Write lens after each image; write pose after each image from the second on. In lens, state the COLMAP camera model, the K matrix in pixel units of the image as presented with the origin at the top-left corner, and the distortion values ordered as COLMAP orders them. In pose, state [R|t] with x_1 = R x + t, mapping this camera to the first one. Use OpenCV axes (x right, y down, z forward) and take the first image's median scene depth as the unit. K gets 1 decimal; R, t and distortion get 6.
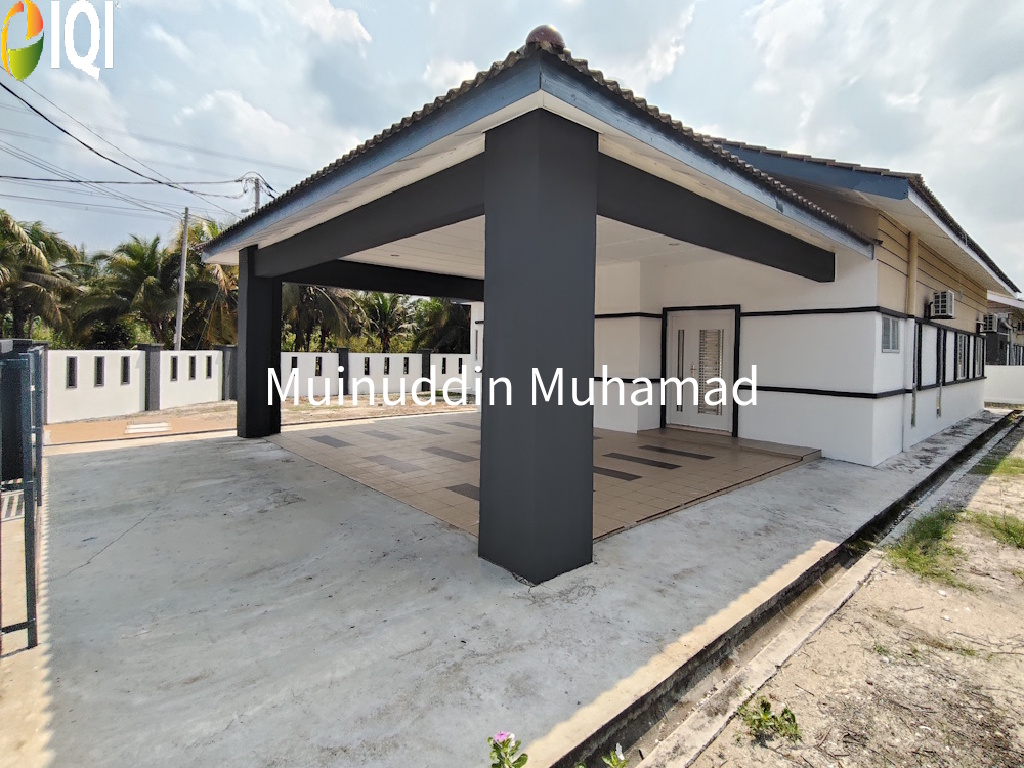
lens RADIAL K [[512.7, 0, 510.9], [0, 512.7, 348.7], [0, 0, 1]] dist [0.002957, 0.000608]
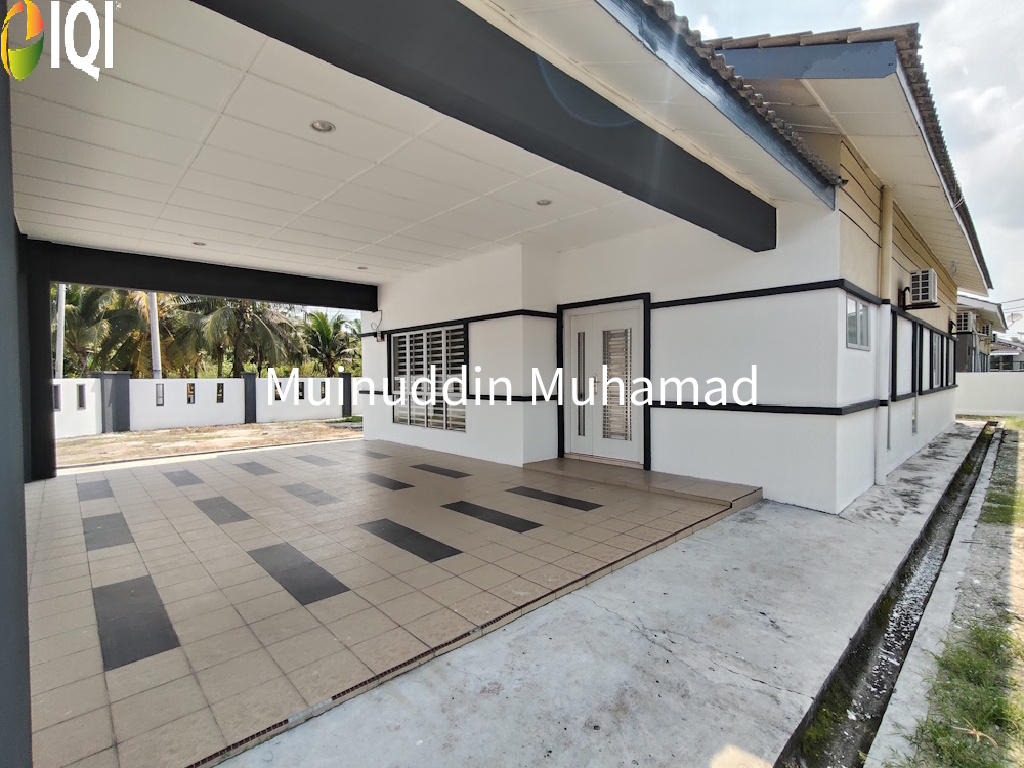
lens RADIAL K [[478.7, 0, 469.0], [0, 478.7, 383.8], [0, 0, 1]] dist [0.021059, -0.015310]
pose [[0.999361, -0.026848, -0.023578, 0.192224], [0.027330, 0.999419, 0.020371, 0.024237], [0.023018, -0.021002, 0.999514, 0.286191]]
